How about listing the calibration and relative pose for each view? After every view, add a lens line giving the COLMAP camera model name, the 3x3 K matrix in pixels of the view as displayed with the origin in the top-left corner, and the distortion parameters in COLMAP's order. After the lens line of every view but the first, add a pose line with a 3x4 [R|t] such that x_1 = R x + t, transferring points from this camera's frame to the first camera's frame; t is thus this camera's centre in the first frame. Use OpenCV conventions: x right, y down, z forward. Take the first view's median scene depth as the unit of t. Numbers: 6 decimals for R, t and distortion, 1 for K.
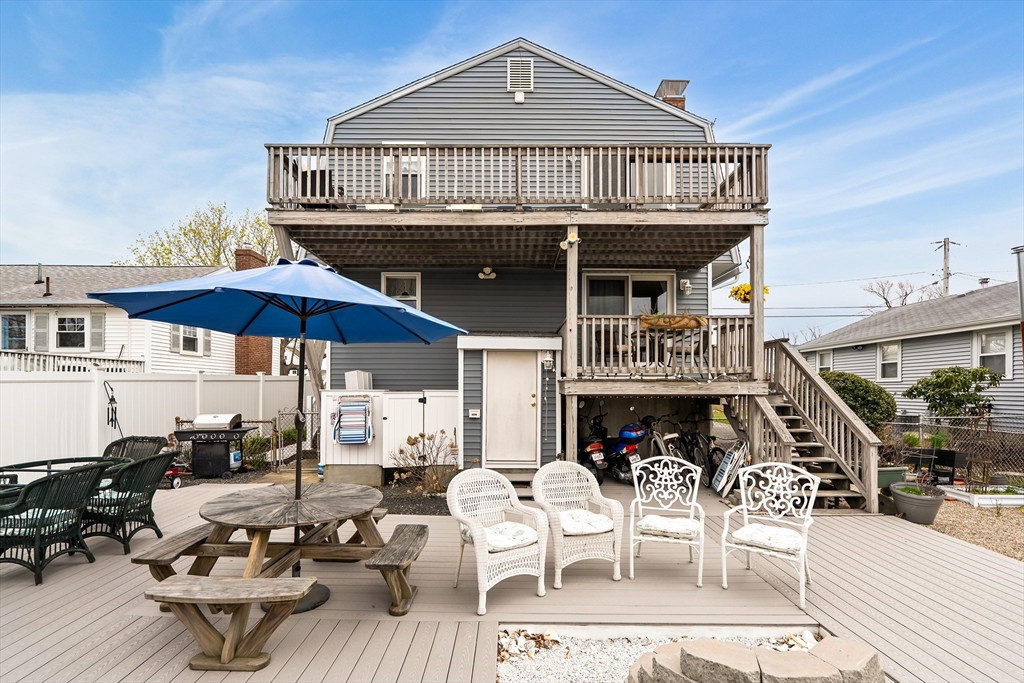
lens RADIAL K [[480.1, 0, 509.6], [0, 480.1, 388.3], [0, 0, 1]] dist [-0.005276, -0.000160]
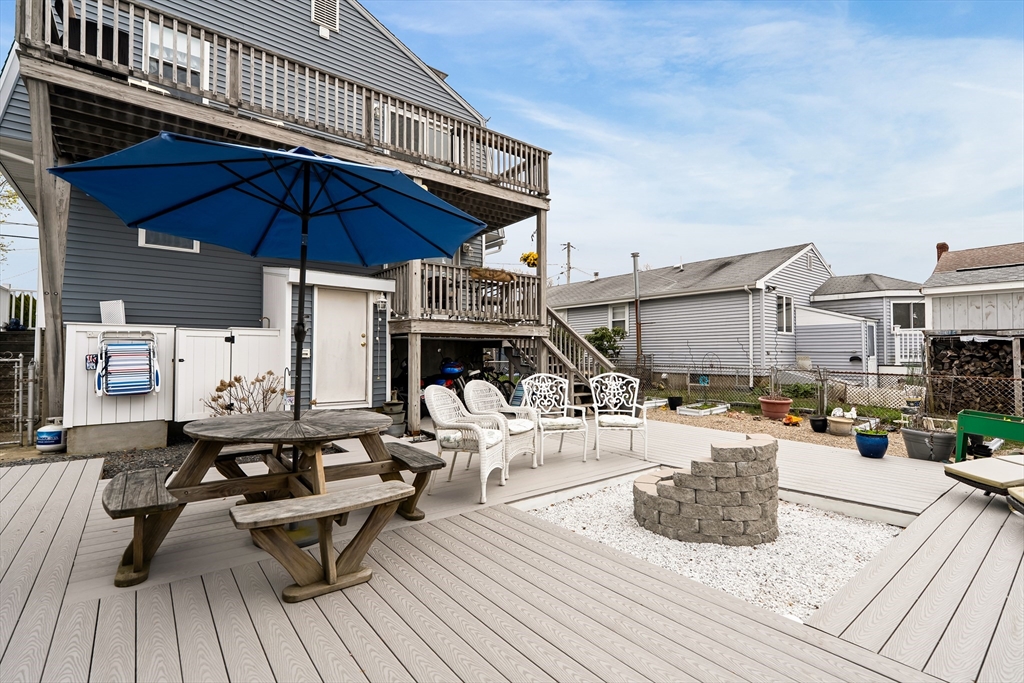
lens RADIAL K [[469.7, 0, 512.0], [0, 469.7, 341.5], [0, 0, 1]] dist [-0.002383, 0.000401]
pose [[0.780830, 0.013083, 0.624607, -0.360016], [0.002018, 0.999723, -0.023463, 0.057403], [-0.624740, 0.019581, 0.780587, 0.039402]]
